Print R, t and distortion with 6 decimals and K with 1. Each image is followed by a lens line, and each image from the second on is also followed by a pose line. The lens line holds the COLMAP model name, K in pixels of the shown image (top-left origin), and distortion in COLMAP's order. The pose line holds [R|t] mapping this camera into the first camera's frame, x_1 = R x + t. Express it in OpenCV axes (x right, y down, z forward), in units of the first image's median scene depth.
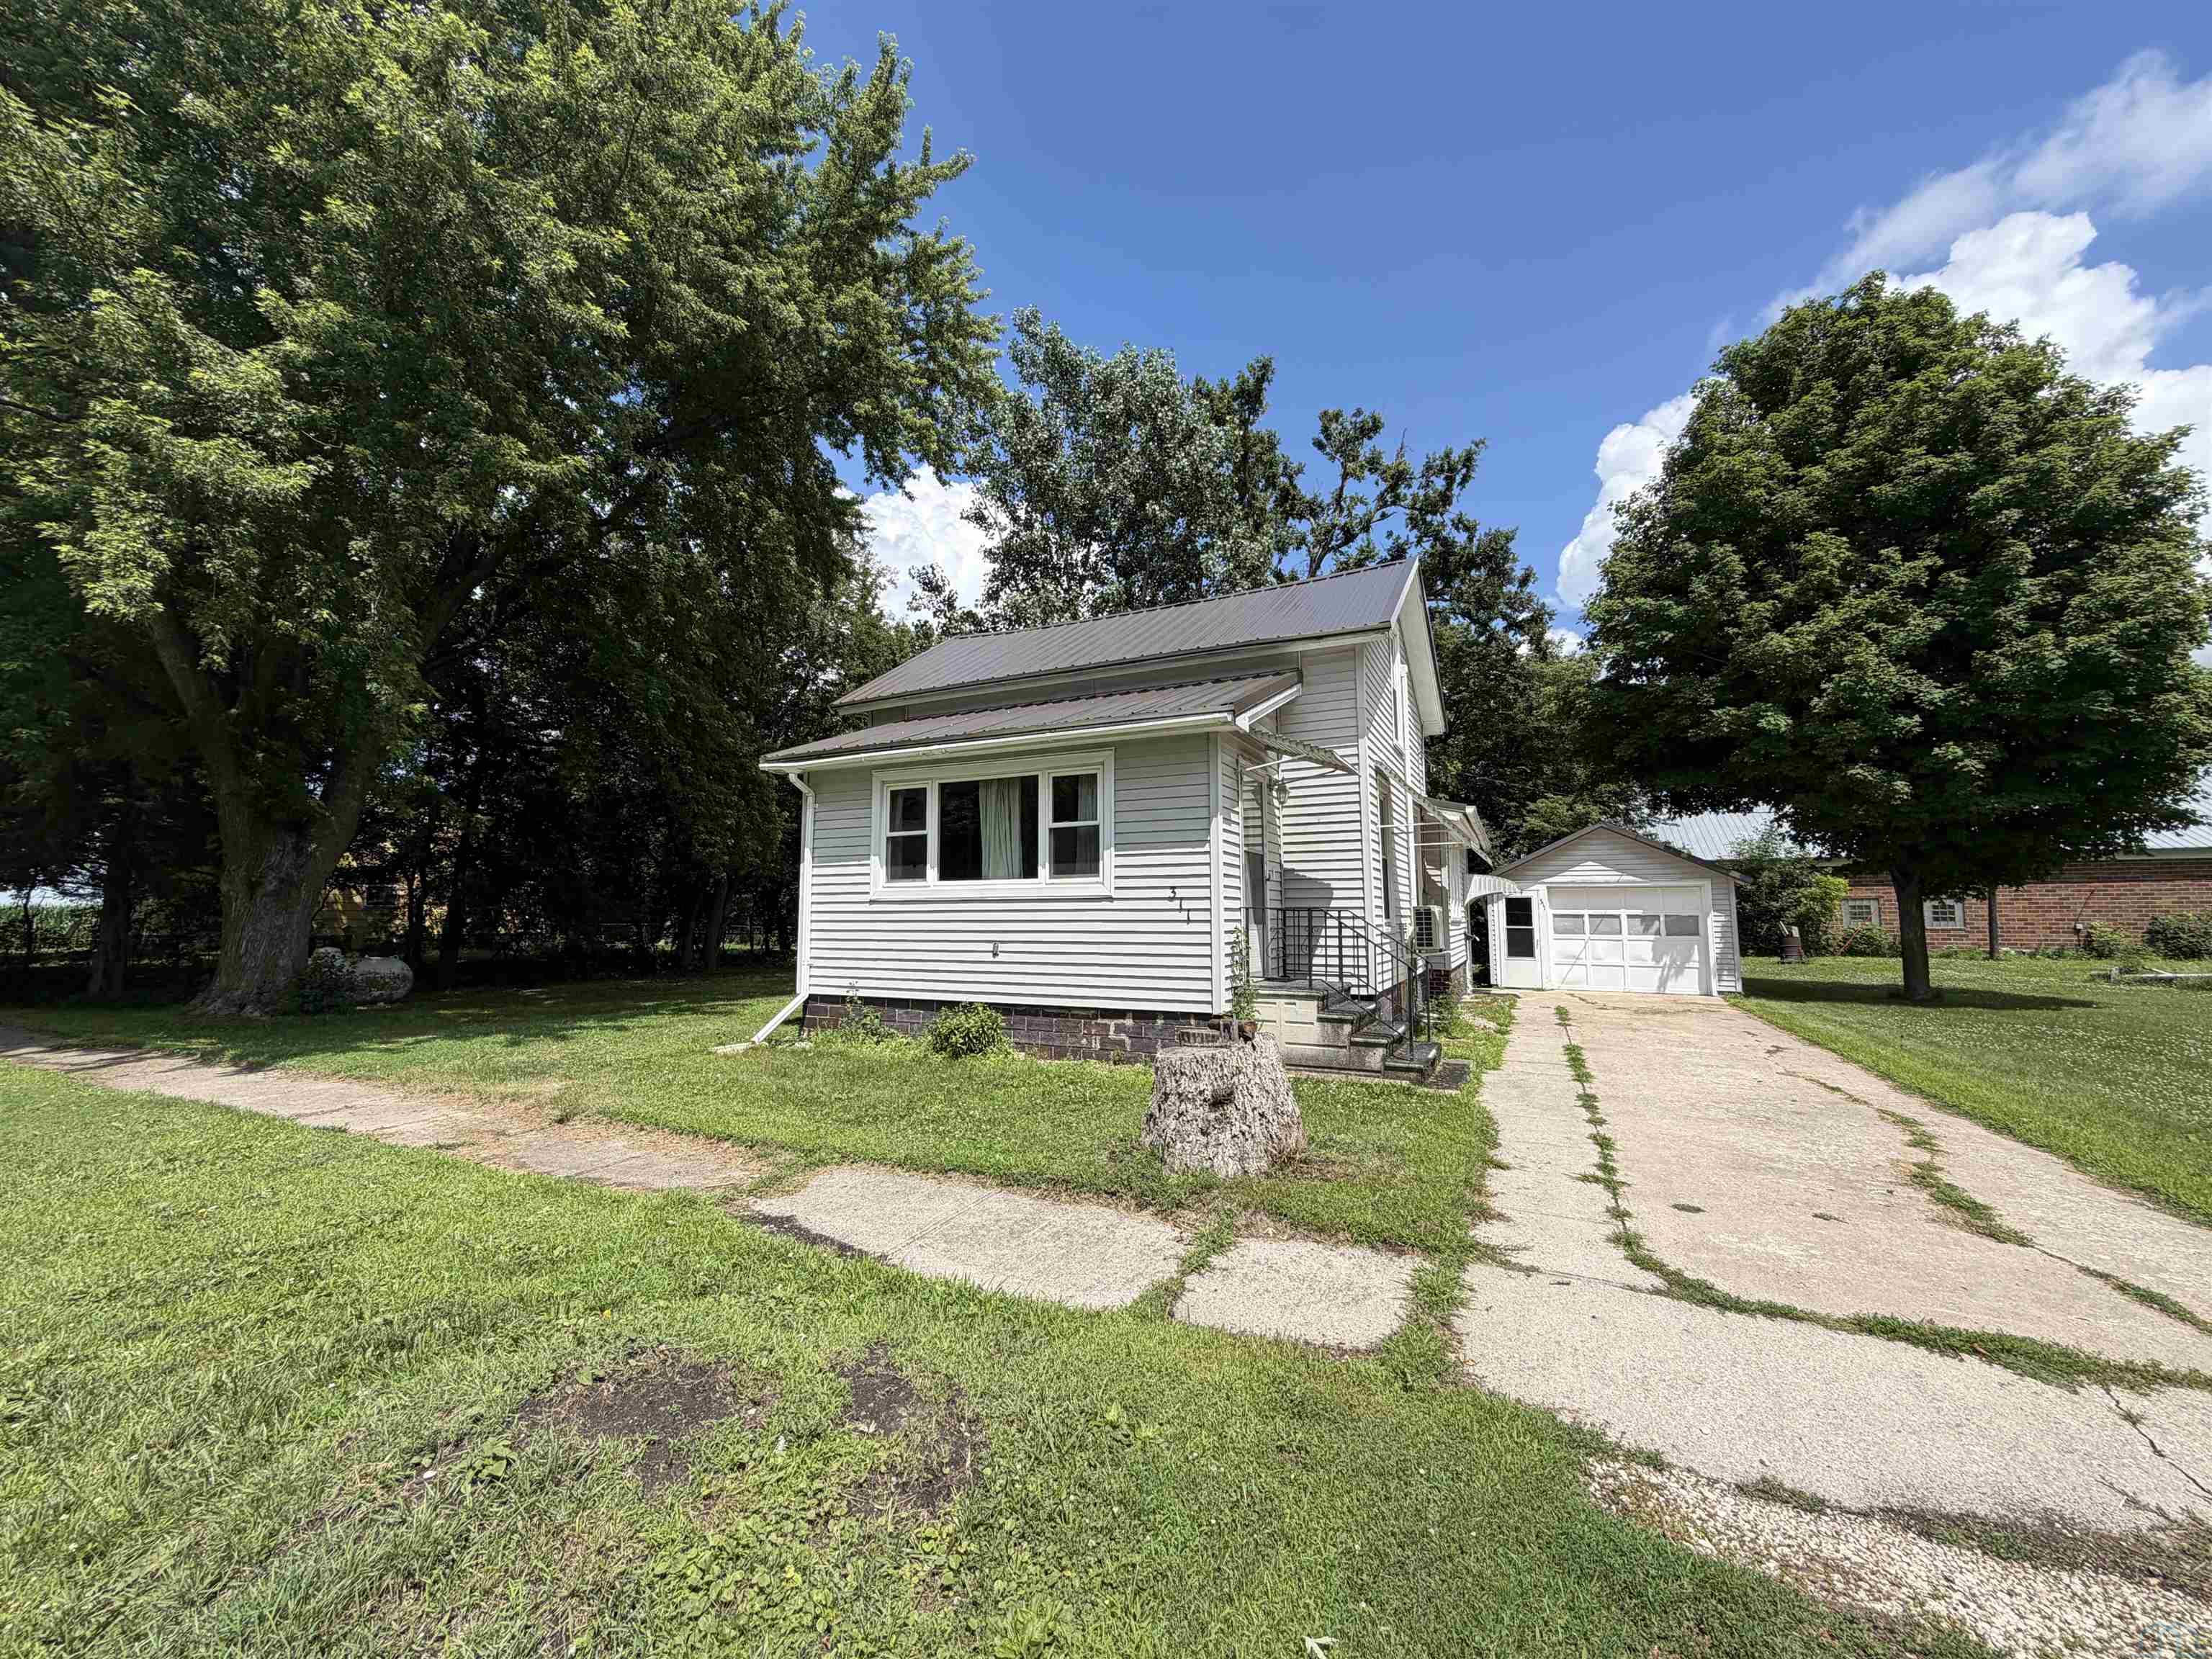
lens RADIAL K [[880.6, 0, 1100.7], [0, 880.6, 827.4], [0, 0, 1]] dist [0.000041, -0.000008]
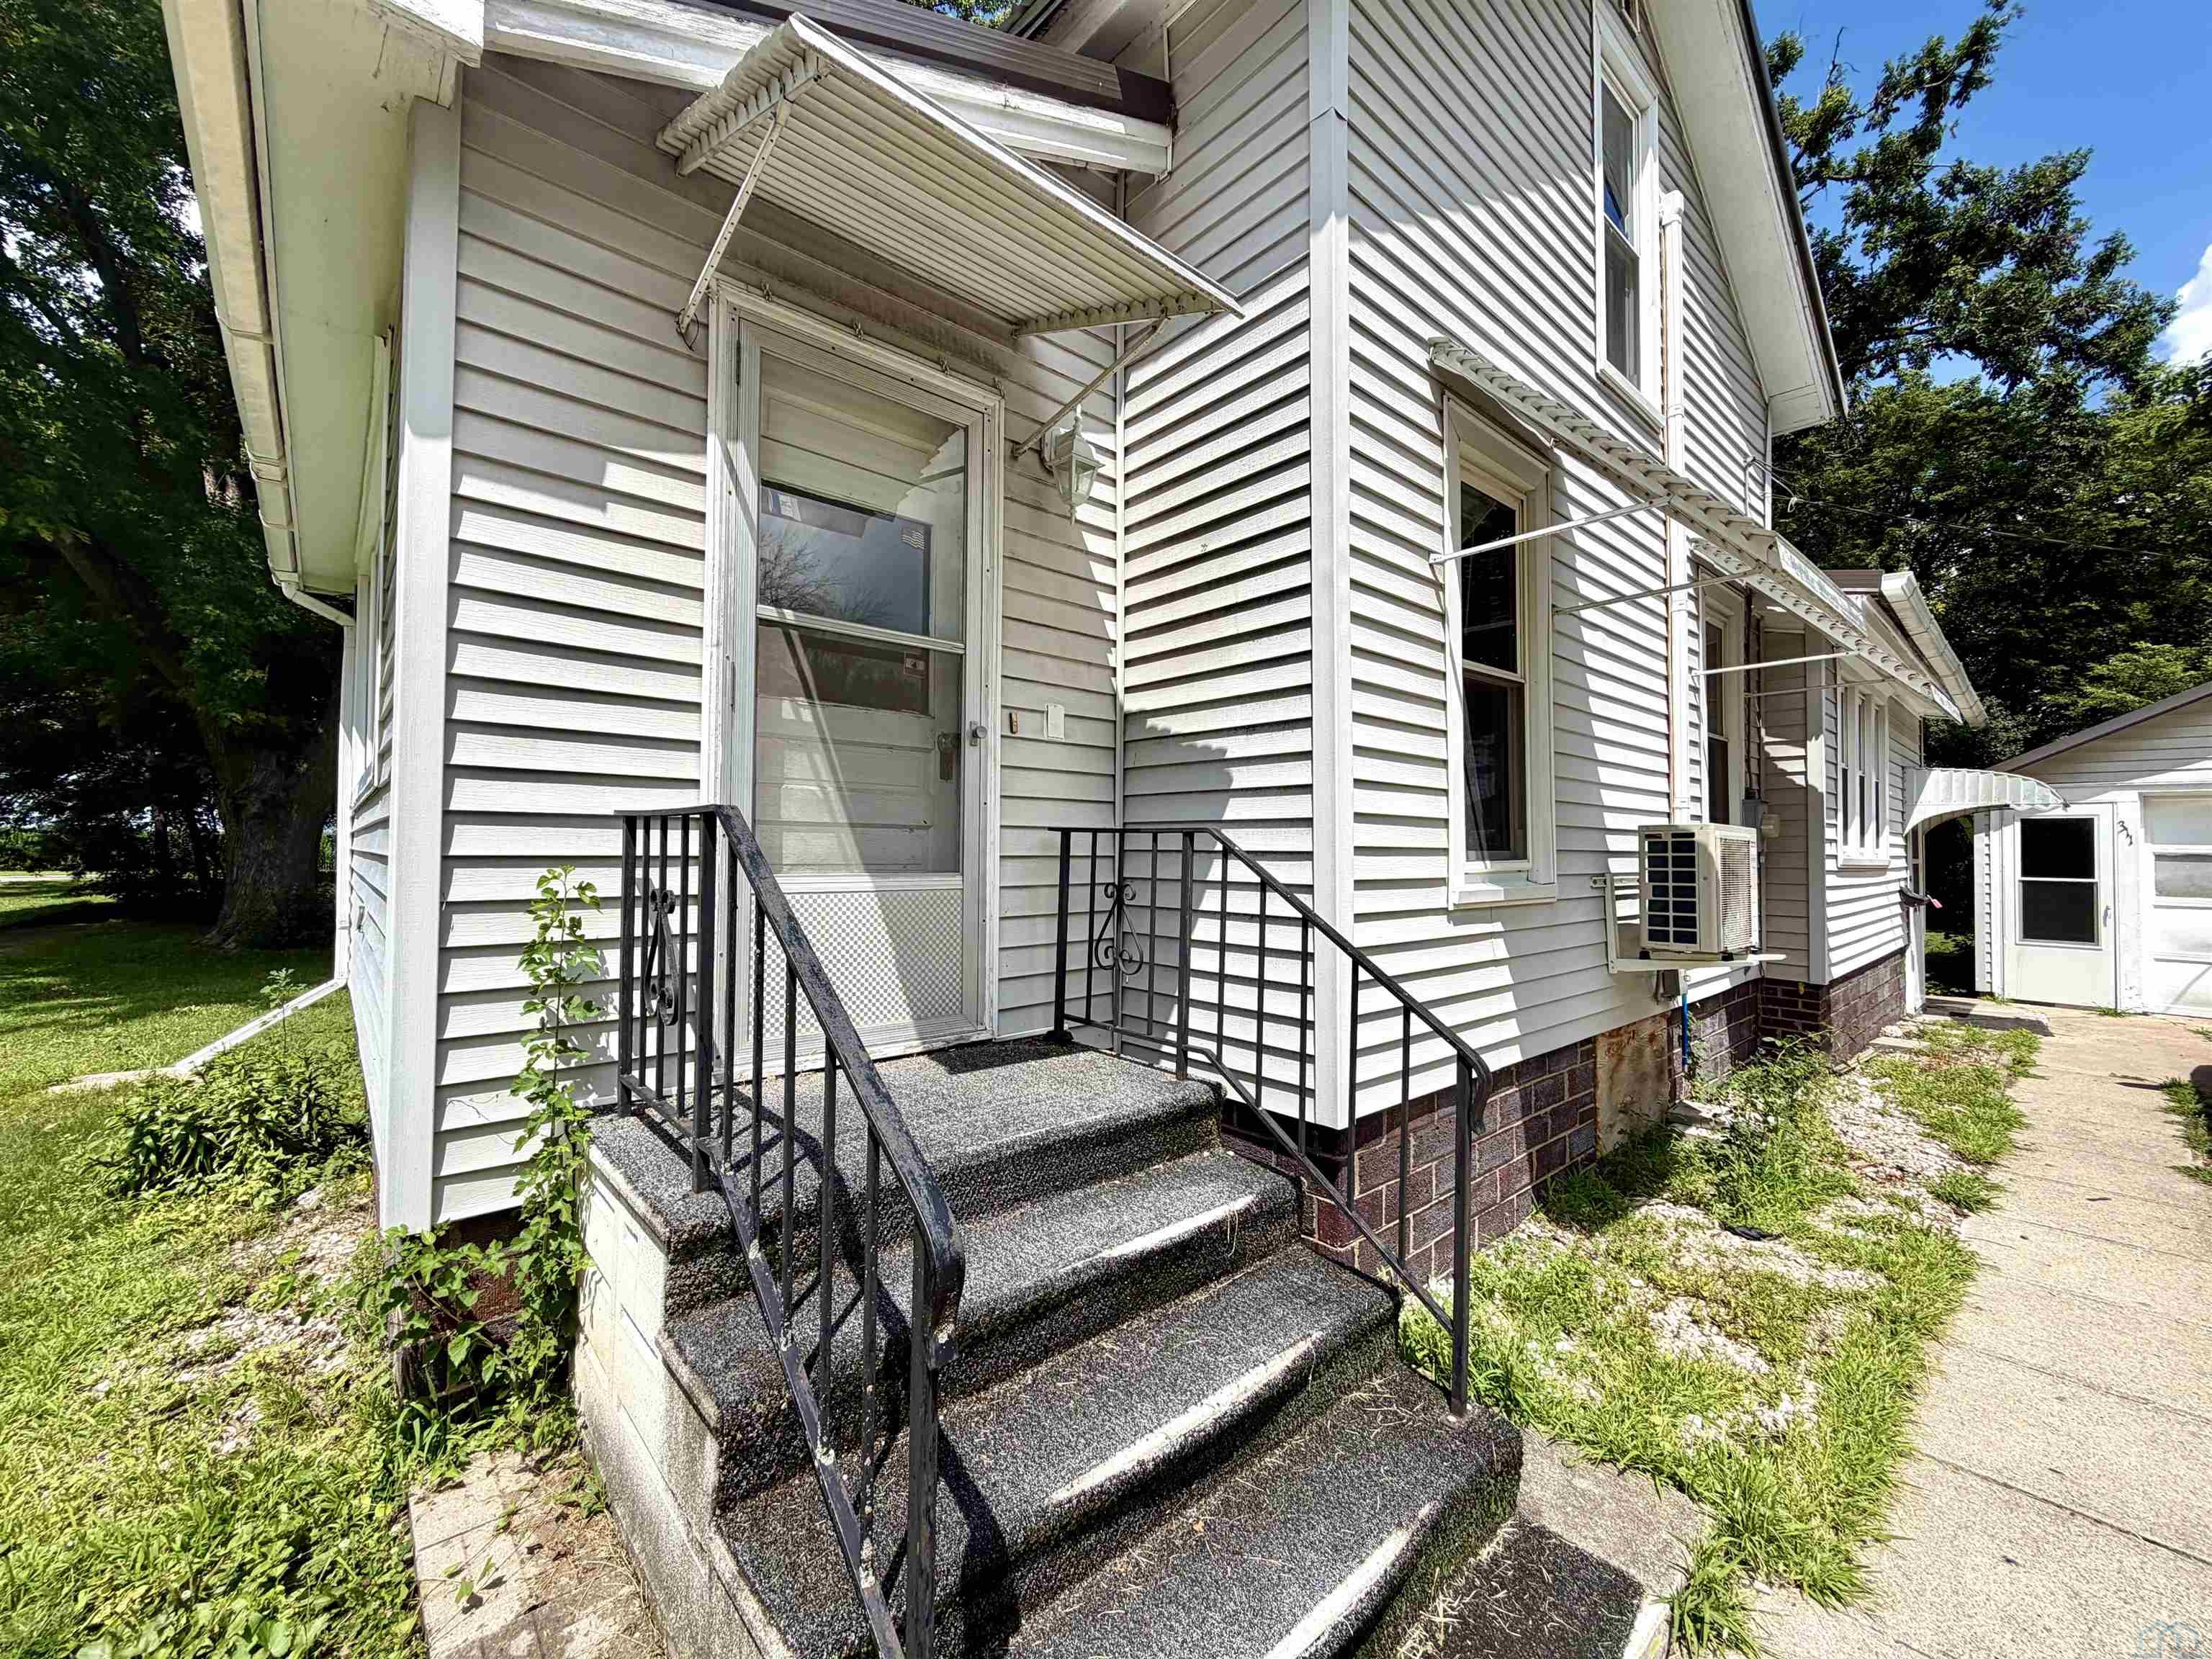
lens RADIAL K [[880.6, 0, 1100.7], [0, 880.6, 827.4], [0, 0, 1]] dist [0.000041, -0.000008]
pose [[0.925037, -0.000292, -0.379876, 0.171086], [0.028765, 0.997182, 0.069281, 0.035394], [0.378785, -0.075015, 0.922439, 0.352837]]
